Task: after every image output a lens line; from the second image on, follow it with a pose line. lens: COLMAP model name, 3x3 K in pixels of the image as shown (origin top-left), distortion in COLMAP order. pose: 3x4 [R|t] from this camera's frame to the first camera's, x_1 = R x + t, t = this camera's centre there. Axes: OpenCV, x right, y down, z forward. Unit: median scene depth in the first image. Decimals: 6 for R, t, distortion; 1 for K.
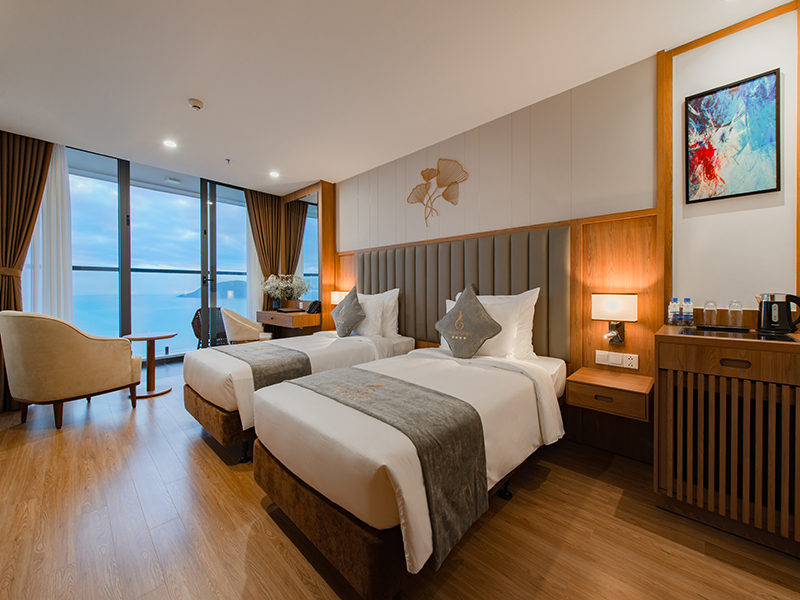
lens RADIAL K [[324.9, 0, 400.0], [0, 324.9, 300.0], [0, 0, 1]] dist [0.000584, -0.000058]
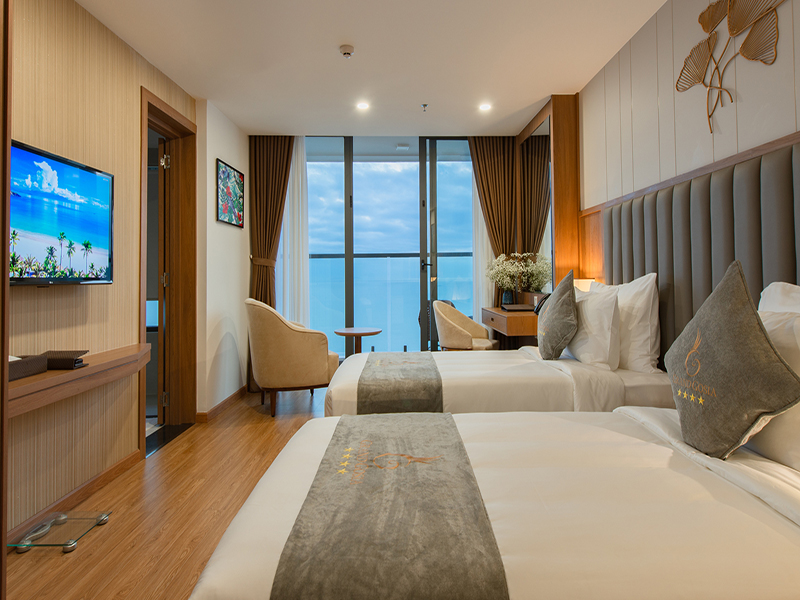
lens RADIAL K [[472.3, 0, 402.0], [0, 472.3, 281.6], [0, 0, 1]] dist [-0.029067, 0.000238]
pose [[0.670102, 0.001689, -0.742268, 0.235105], [-0.016332, 0.999789, -0.012468, -0.006590], [0.742090, 0.020477, 0.669988, 0.230079]]
